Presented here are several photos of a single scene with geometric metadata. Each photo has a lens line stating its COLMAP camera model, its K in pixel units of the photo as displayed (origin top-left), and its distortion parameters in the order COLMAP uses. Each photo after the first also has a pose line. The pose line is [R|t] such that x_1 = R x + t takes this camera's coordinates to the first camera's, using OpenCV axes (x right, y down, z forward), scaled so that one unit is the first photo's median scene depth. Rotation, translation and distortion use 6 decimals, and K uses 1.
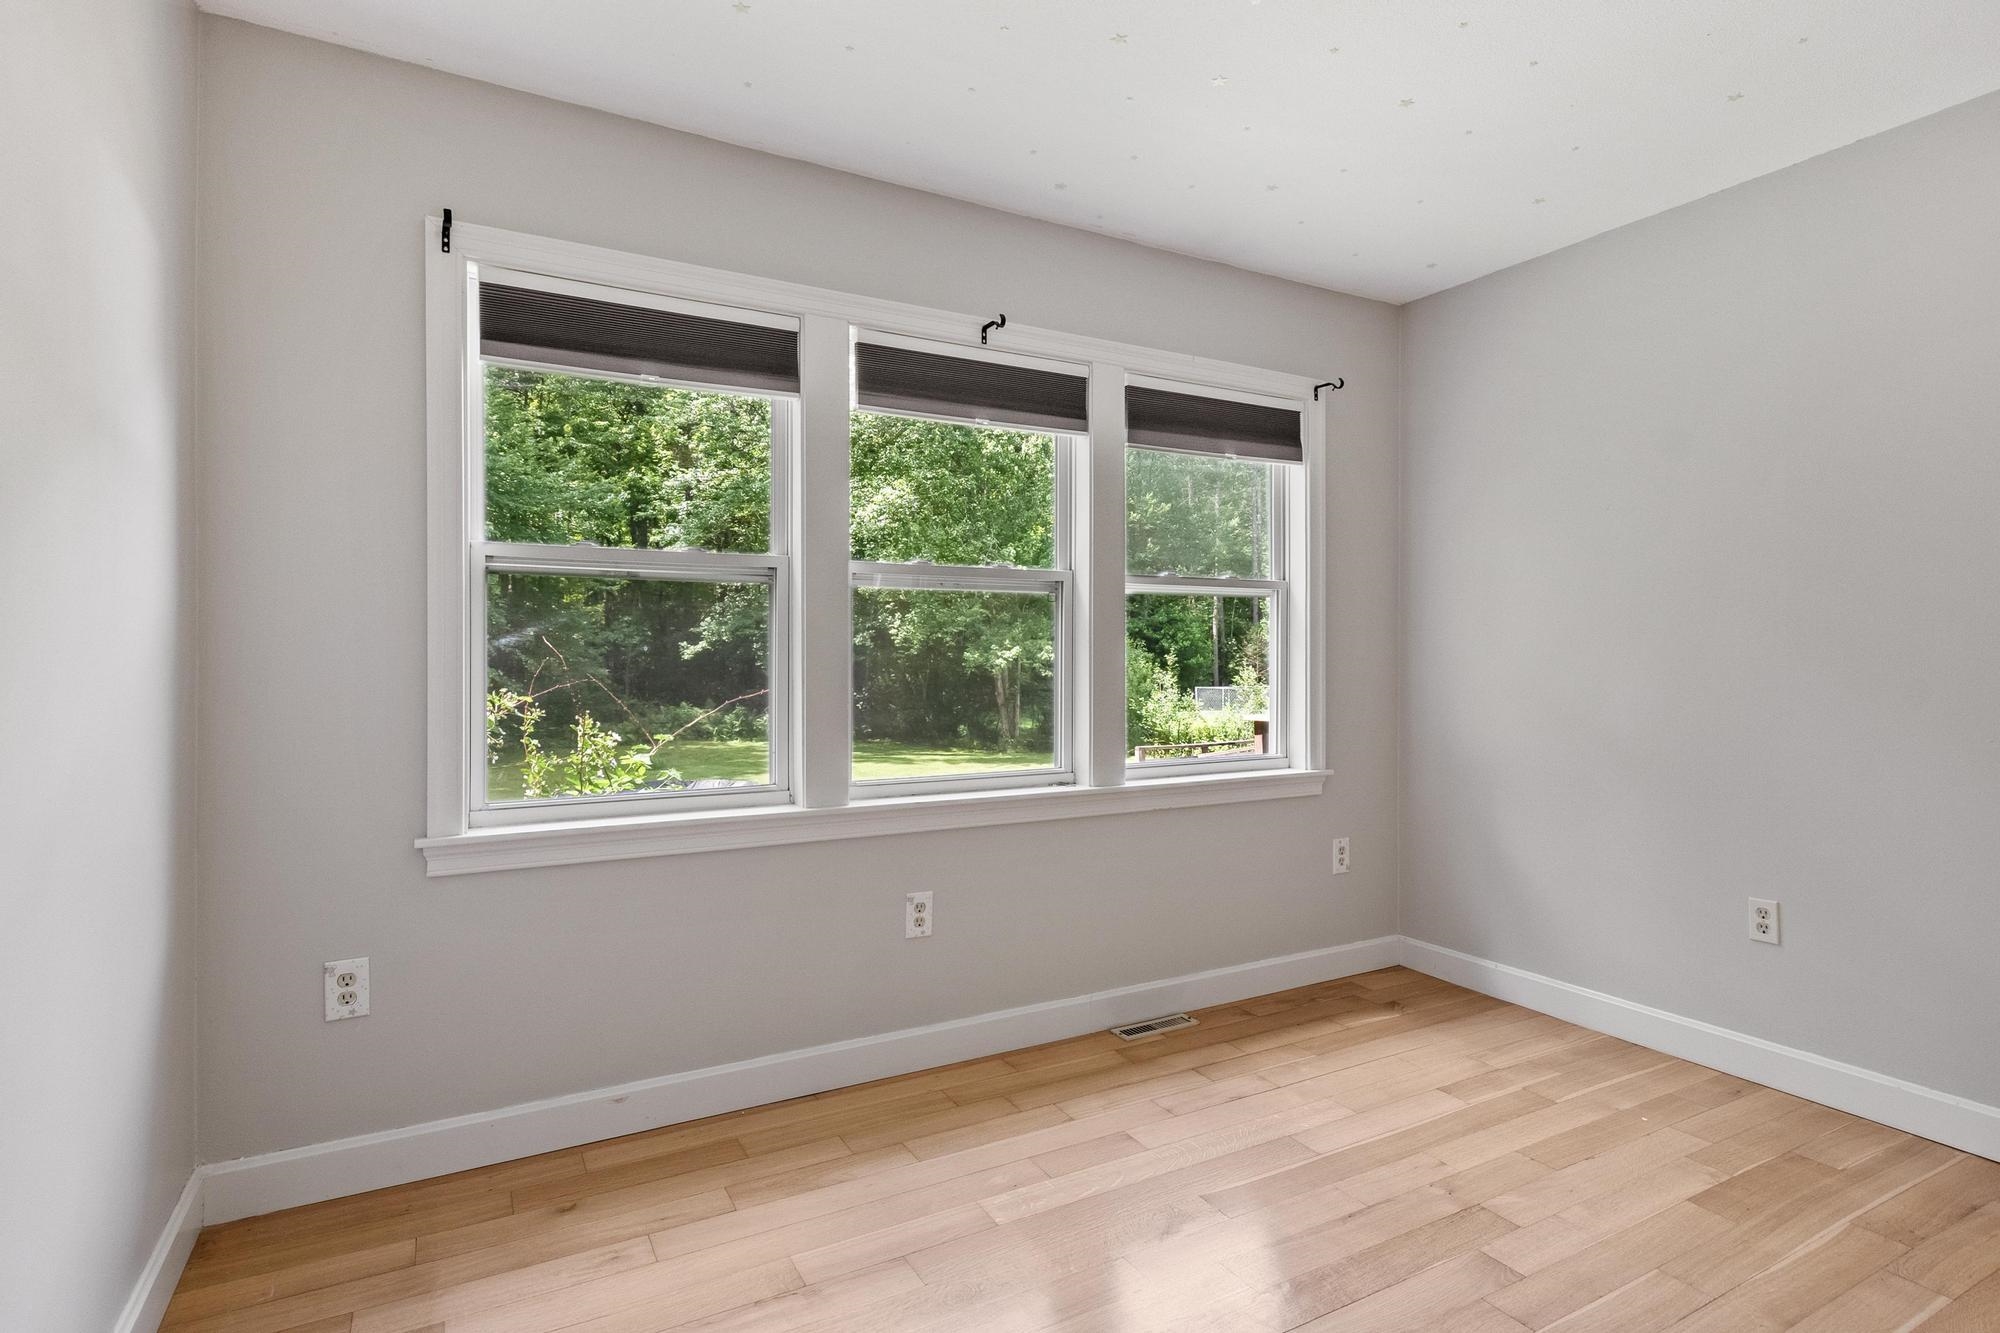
lens RADIAL K [[1014.4, 0, 1000.0], [0, 1014.4, 666.5], [0, 0, 1]] dist [0.004312, 0.000458]
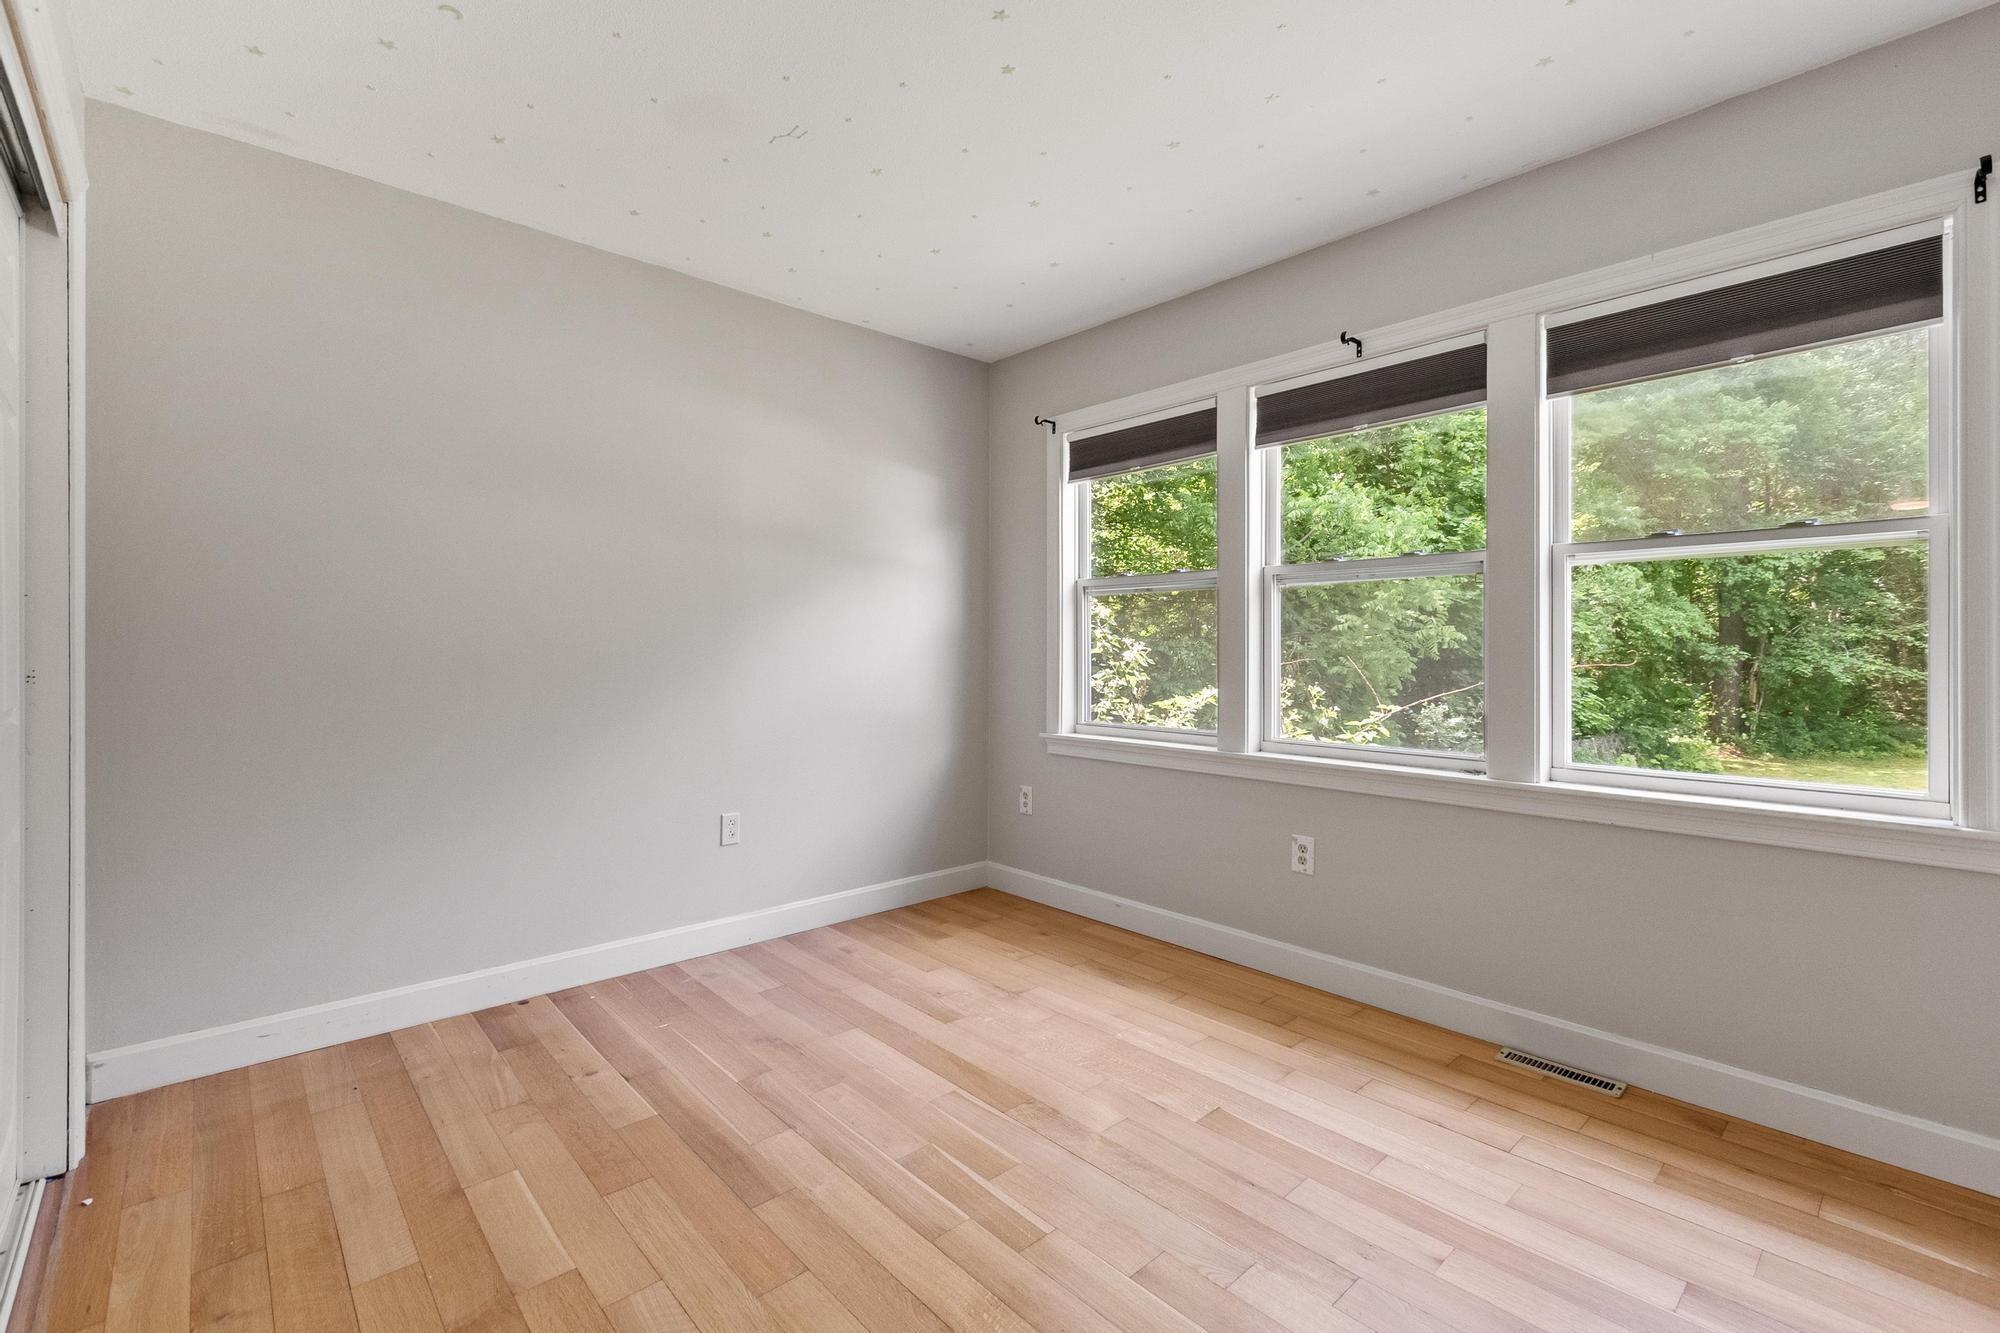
lens RADIAL K [[874.9, 0, 1002.6], [0, 874.9, 668.6], [0, 0, 1]] dist [0.001109, -0.000438]
pose [[0.229654, 0.022146, -0.973020, 0.845601], [-0.016353, 0.999688, 0.018894, 0.010144], [0.973135, 0.011573, 0.229944, 0.412812]]
